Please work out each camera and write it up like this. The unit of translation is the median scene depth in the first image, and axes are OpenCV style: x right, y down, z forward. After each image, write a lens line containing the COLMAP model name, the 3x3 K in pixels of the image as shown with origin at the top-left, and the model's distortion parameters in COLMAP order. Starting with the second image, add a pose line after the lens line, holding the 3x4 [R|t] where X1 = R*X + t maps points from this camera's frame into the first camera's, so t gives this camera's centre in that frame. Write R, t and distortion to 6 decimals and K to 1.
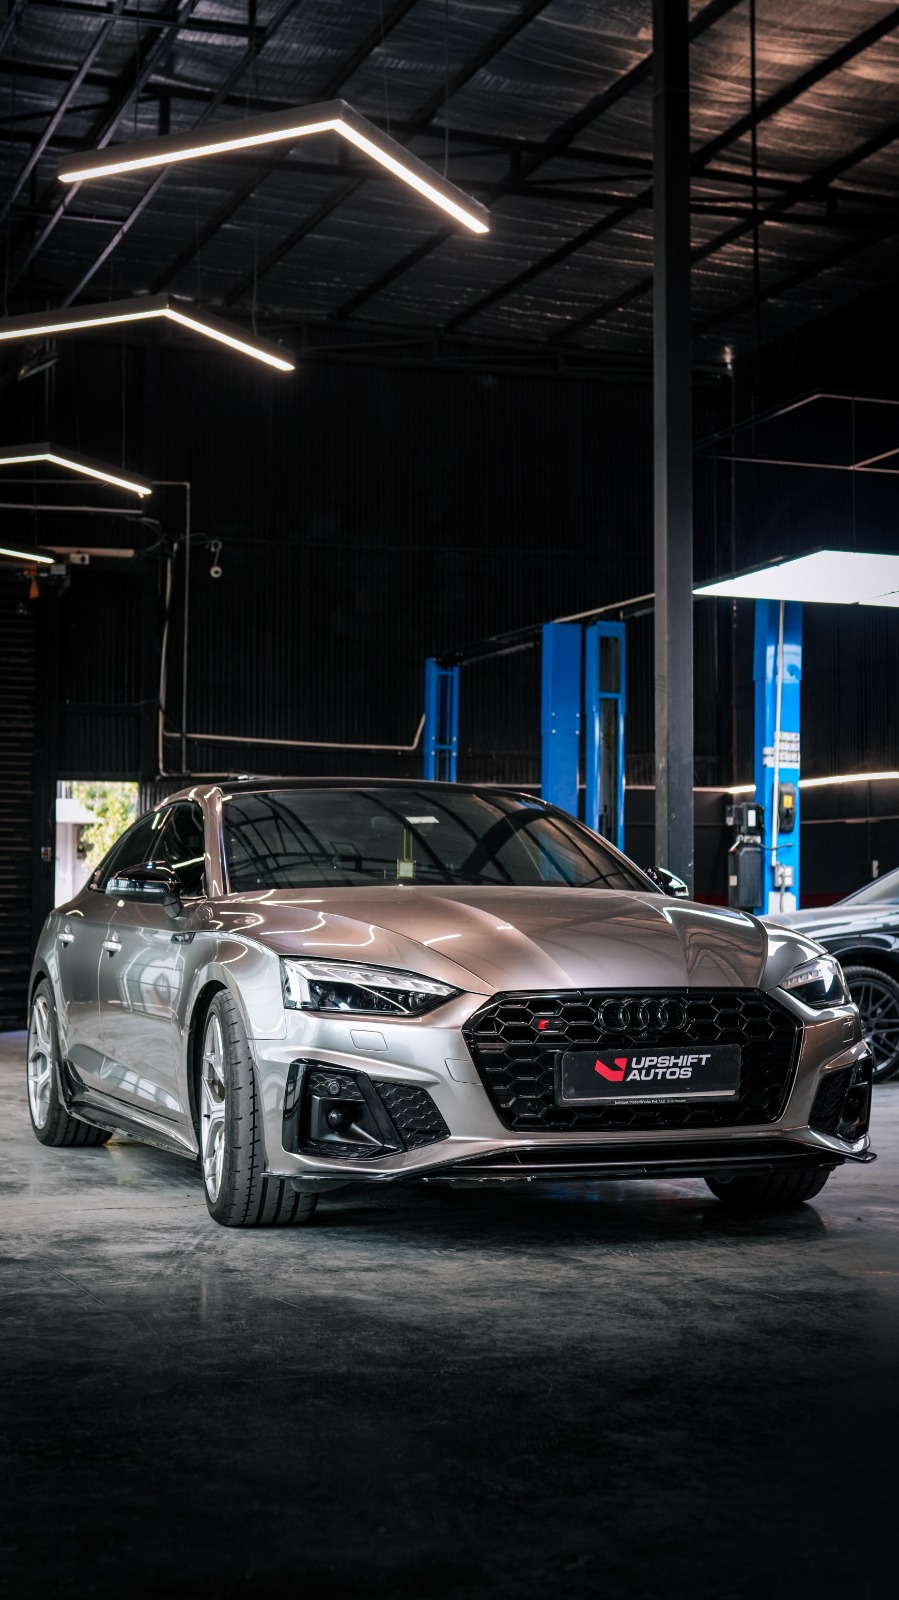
lens RADIAL K [[2462.8, 0, 449.5], [0, 2462.8, 800.0], [0, 0, 1]] dist [-0.049931, -0.025423]
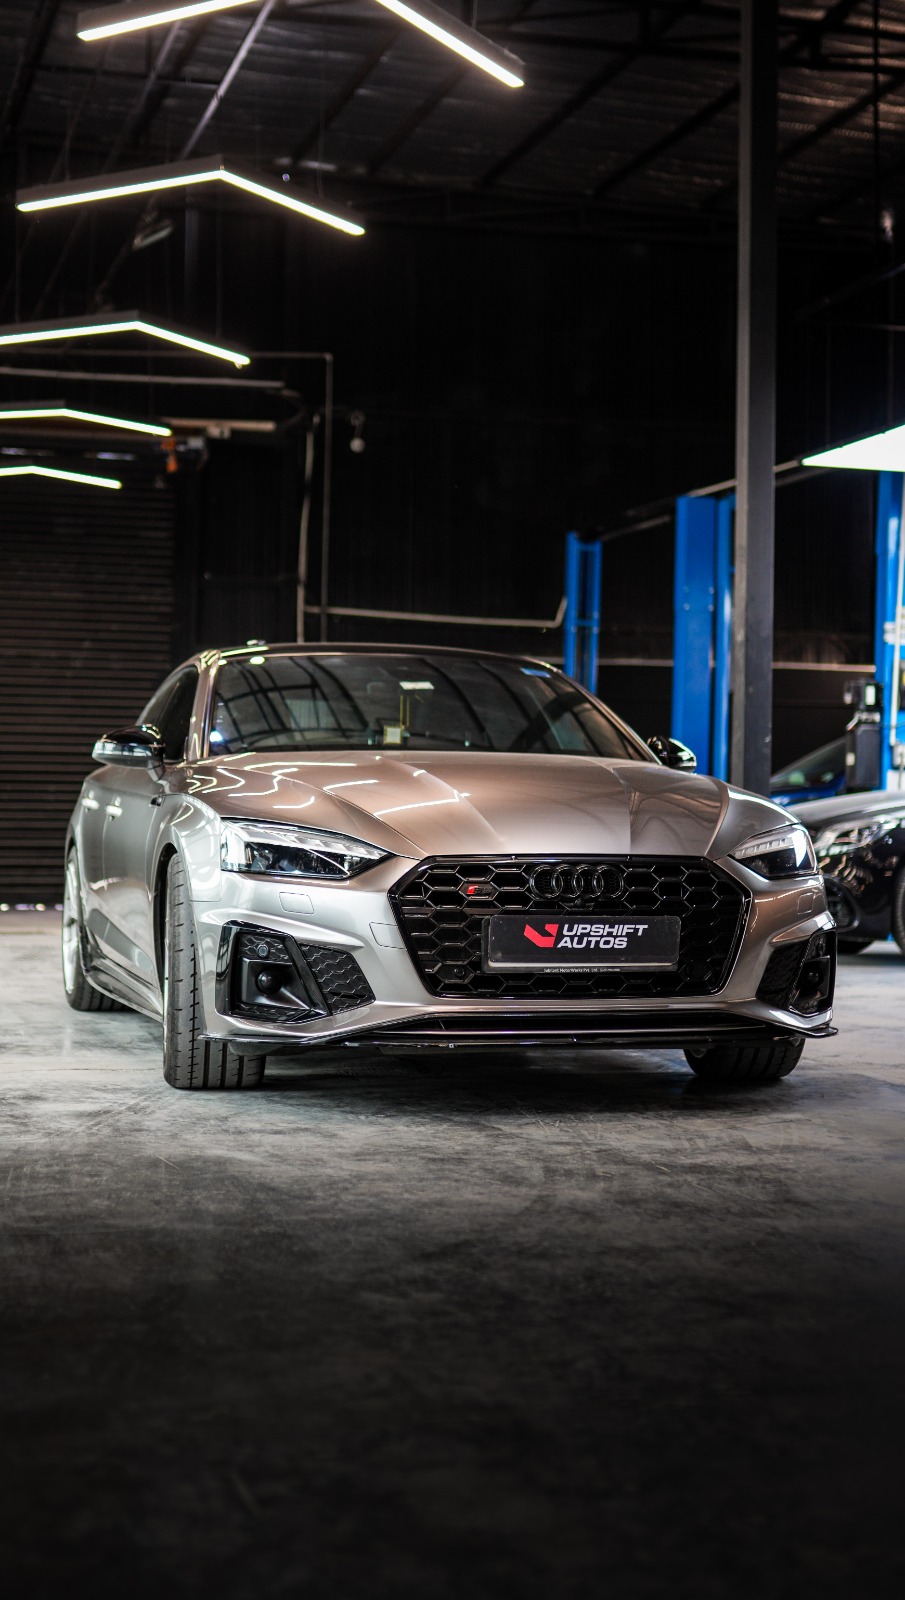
lens RADIAL K [[2475.7, 0, 452.5], [0, 2475.7, 800.0], [0, 0, 1]] dist [-0.033753, -0.088189]
pose [[0.995592, 0.011096, -0.093129, 0.114322], [-0.006708, 0.998858, 0.047300, 0.008139], [0.093548, -0.046467, 0.994530, 0.016600]]
